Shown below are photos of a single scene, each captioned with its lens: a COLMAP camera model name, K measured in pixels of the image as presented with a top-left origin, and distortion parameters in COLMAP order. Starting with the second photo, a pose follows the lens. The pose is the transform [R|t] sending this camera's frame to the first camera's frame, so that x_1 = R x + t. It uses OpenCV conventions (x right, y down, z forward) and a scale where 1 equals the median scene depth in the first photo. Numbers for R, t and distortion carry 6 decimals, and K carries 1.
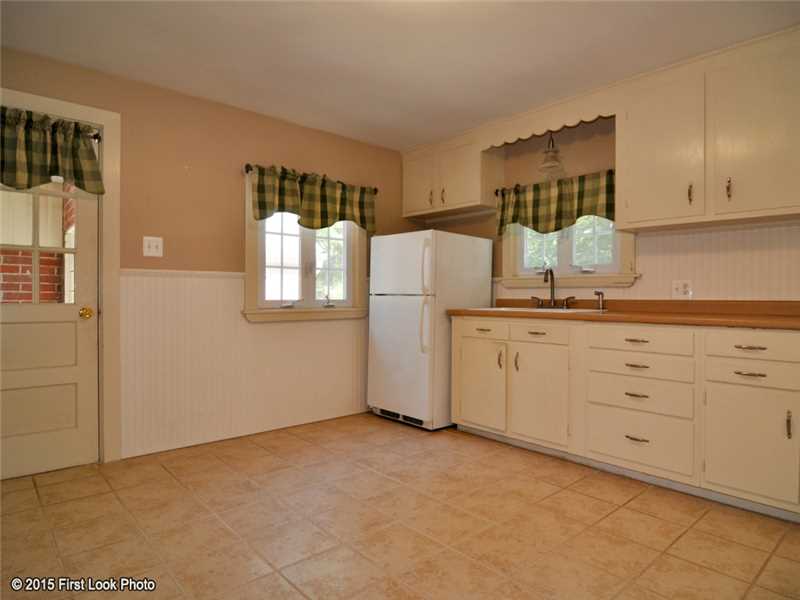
lens RADIAL K [[473.5, 0, 419.0], [0, 473.5, 302.9], [0, 0, 1]] dist [-0.023723, -0.000178]
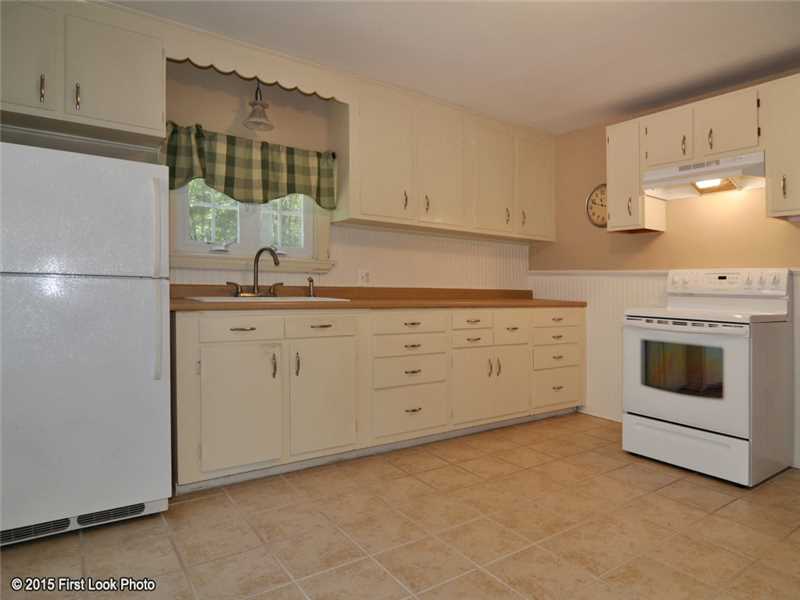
lens RADIAL K [[532.2, 0, 401.3], [0, 532.2, 277.7], [0, 0, 1]] dist [-0.009347, -0.003297]
pose [[0.106578, 0.013888, 0.994207, -0.656518], [-0.005989, 0.999893, -0.013325, -0.011504], [-0.994286, -0.004534, 0.106649, 0.710289]]
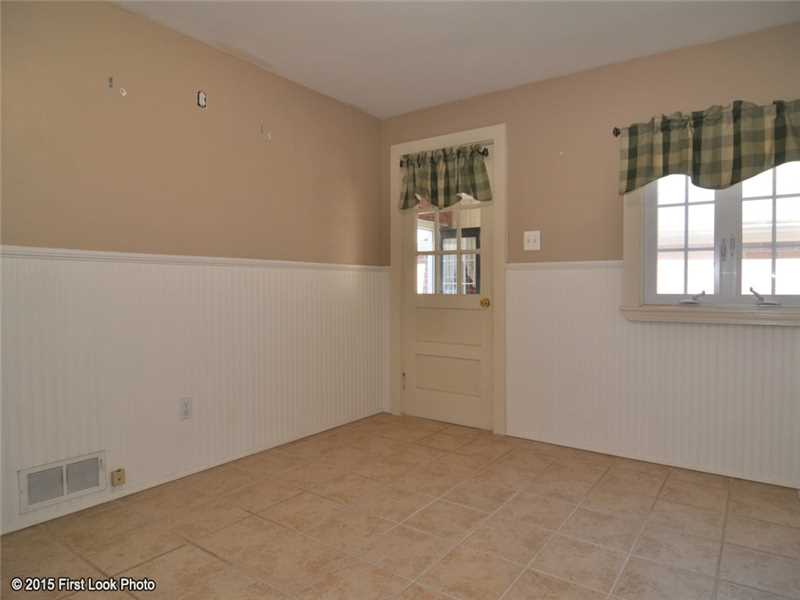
lens RADIAL K [[491.3, 0, 403.1], [0, 491.3, 300.2], [0, 0, 1]] dist [-0.020776, -0.001009]
pose [[0.215347, 0.024873, -0.976221, 0.419188], [-0.014514, 0.999647, 0.022268, -0.008439], [0.976430, 0.009373, 0.215632, 0.481732]]
